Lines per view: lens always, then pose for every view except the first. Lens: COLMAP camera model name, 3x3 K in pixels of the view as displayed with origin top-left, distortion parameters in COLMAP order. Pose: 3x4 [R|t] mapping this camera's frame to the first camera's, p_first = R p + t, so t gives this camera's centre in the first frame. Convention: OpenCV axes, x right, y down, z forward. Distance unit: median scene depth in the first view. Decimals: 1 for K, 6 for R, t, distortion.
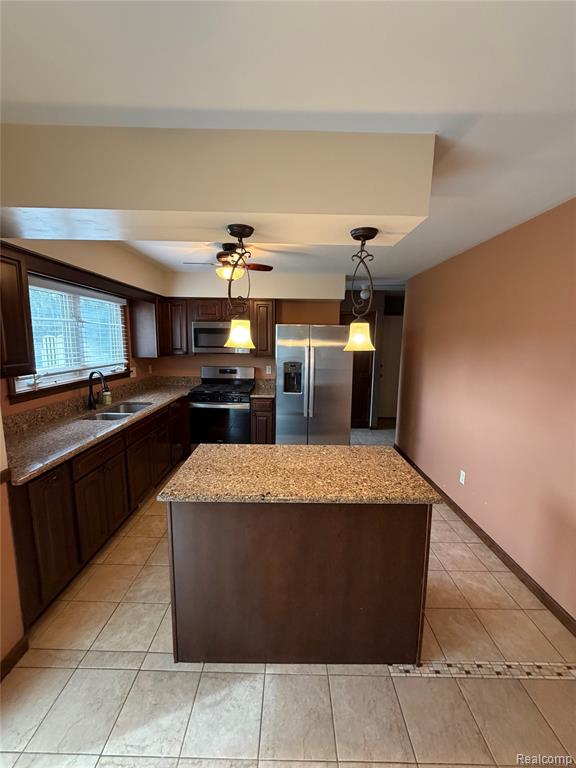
lens RADIAL K [[306.9, 0, 288.0], [0, 306.9, 384.0], [0, 0, 1]] dist [-0.000423, 0.000642]
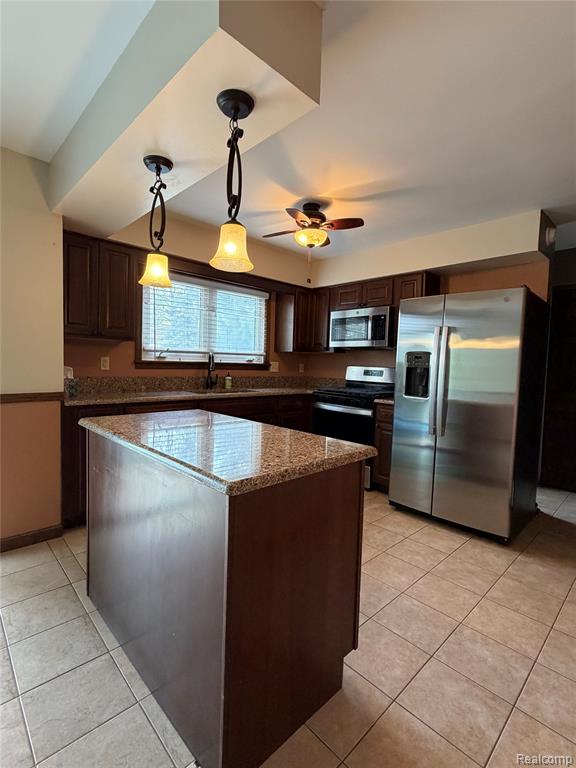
lens RADIAL K [[368.0, 0, 288.0], [0, 368.0, 384.0], [0, 0, 1]] dist [-0.001542, 0.000868]
pose [[0.696245, 0.050341, -0.716037, 0.760765], [-0.127445, 0.990358, -0.054295, 0.153207], [0.706400, 0.129058, 0.695948, 0.424770]]
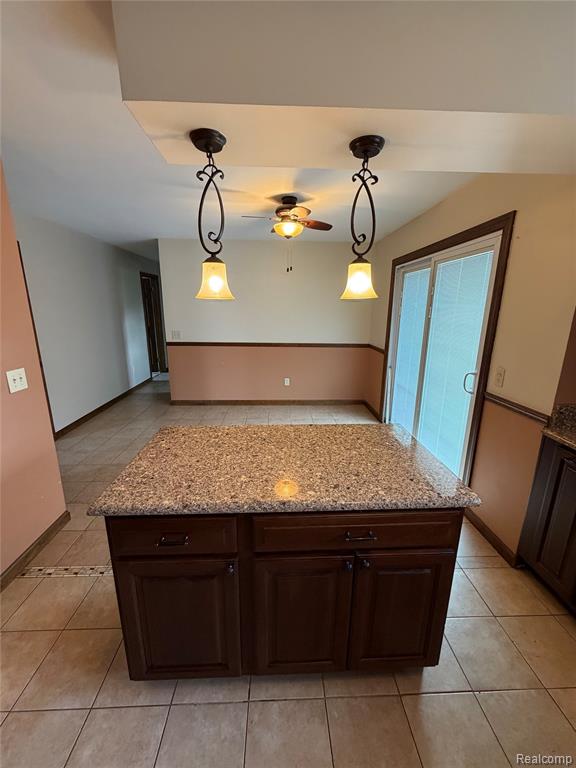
lens RADIAL K [[305.2, 0, 288.3], [0, 305.2, 382.8], [0, 0, 1]] dist [-0.000316, -0.000076]
pose [[-0.998707, -0.011013, -0.049626, 0.060324], [-0.029299, 0.922491, 0.384904, -0.176332], [0.041540, 0.385860, -0.921622, 1.475227]]
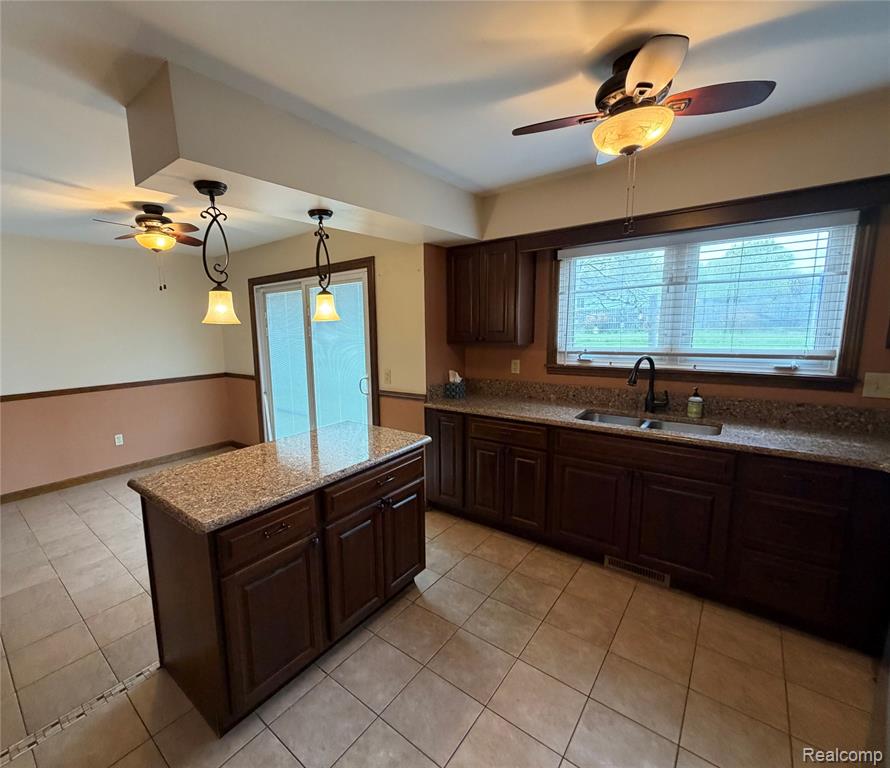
lens RADIAL K [[407.3, 0, 391.0], [0, 407.3, 387.0], [0, 0, 1]] dist [0.000843, -0.000004]
pose [[-0.651317, 0.118785, -0.749450, 0.642820], [-0.095335, 0.967035, 0.236124, -0.201557], [0.752793, 0.225240, -0.618522, 1.688583]]
